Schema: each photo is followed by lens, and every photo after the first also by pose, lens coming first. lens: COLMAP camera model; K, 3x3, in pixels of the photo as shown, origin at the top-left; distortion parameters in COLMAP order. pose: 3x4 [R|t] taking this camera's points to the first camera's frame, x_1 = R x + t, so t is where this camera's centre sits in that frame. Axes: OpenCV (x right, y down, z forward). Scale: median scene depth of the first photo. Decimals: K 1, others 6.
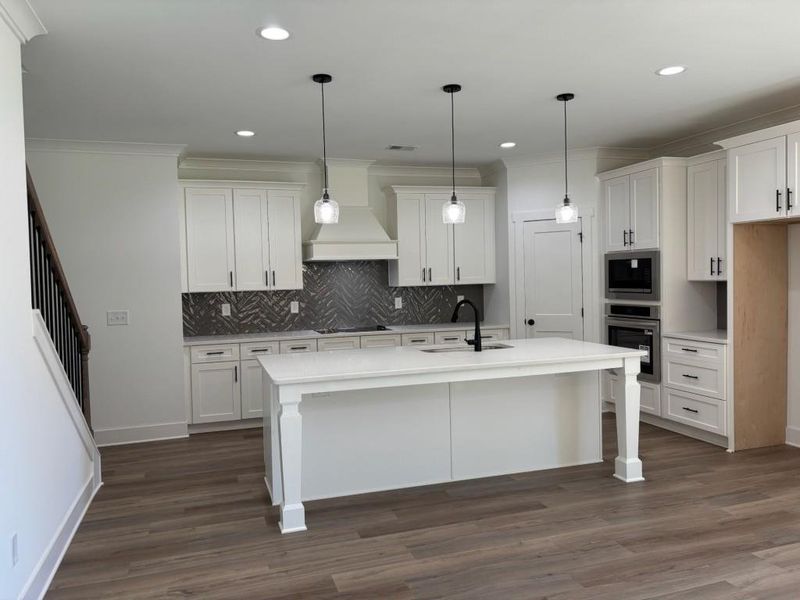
lens RADIAL K [[609.1, 0, 400.0], [0, 609.1, 300.0], [0, 0, 1]] dist [0.037519, 0.002114]
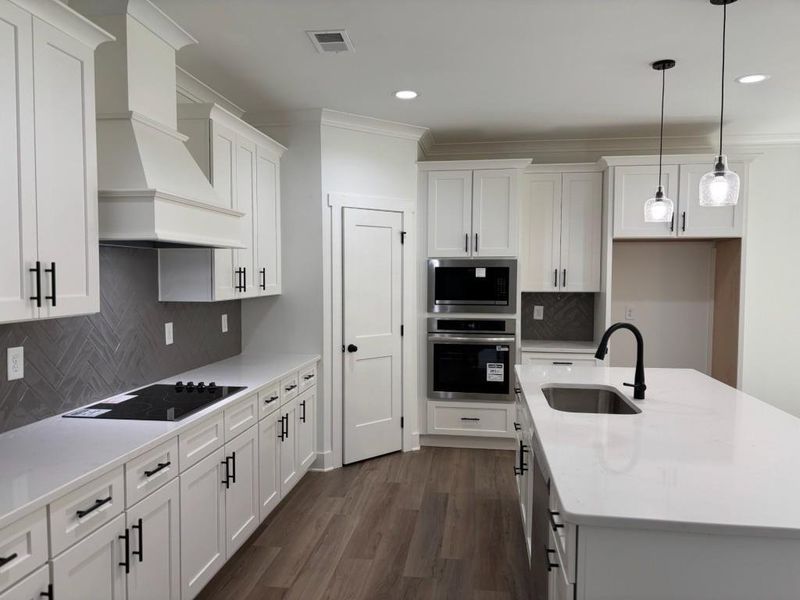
lens RADIAL K [[591.7, 0, 401.2], [0, 591.7, 304.2], [0, 0, 1]] dist [0.093715, -0.134382]
pose [[0.436659, -0.020113, 0.899402, -0.424156], [0.019891, 0.999721, 0.012700, -0.025277], [-0.899407, 0.012345, 0.436937, 0.696469]]
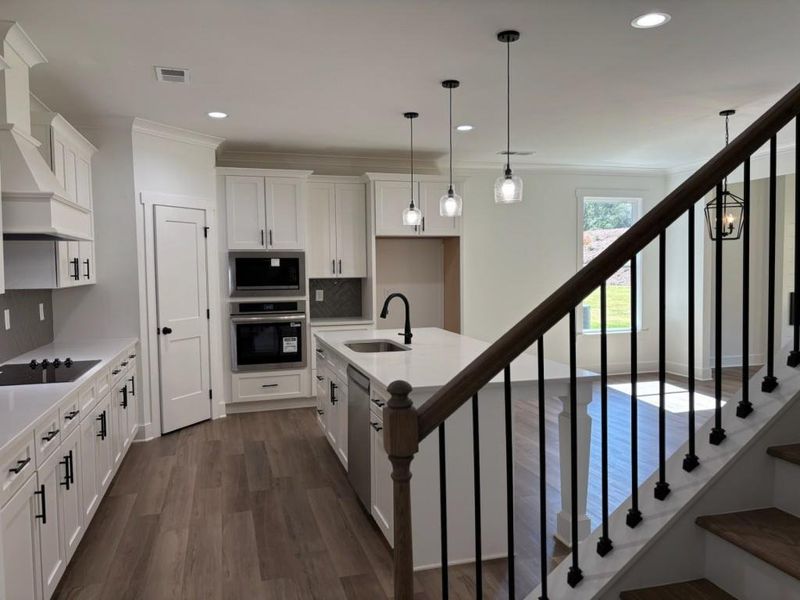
lens RADIAL K [[591.7, 0, 401.2], [0, 591.7, 304.2], [0, 0, 1]] dist [0.093715, -0.134382]
pose [[0.024792, -0.036178, 0.999038, -0.622996], [0.049511, 0.998163, 0.034918, -0.011540], [-0.998466, 0.048598, 0.026537, 0.723455]]
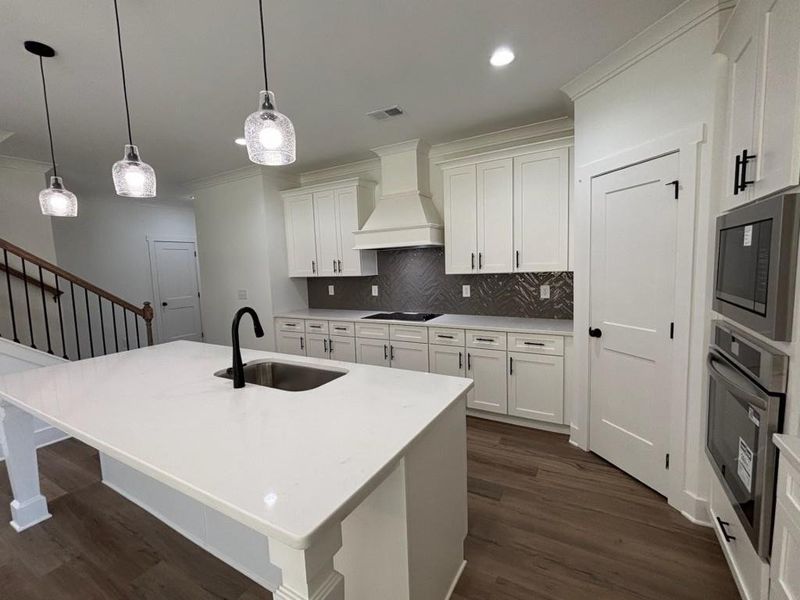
lens RADIAL K [[356.3, 0, 400.0], [0, 356.3, 300.0], [0, 0, 1]] dist [0.000428, 0.000093]
pose [[0.668371, 0.072937, -0.740244, 0.388984], [-0.010789, 0.996027, 0.088398, -0.033417], [0.743750, -0.051096, 0.666502, 0.643177]]
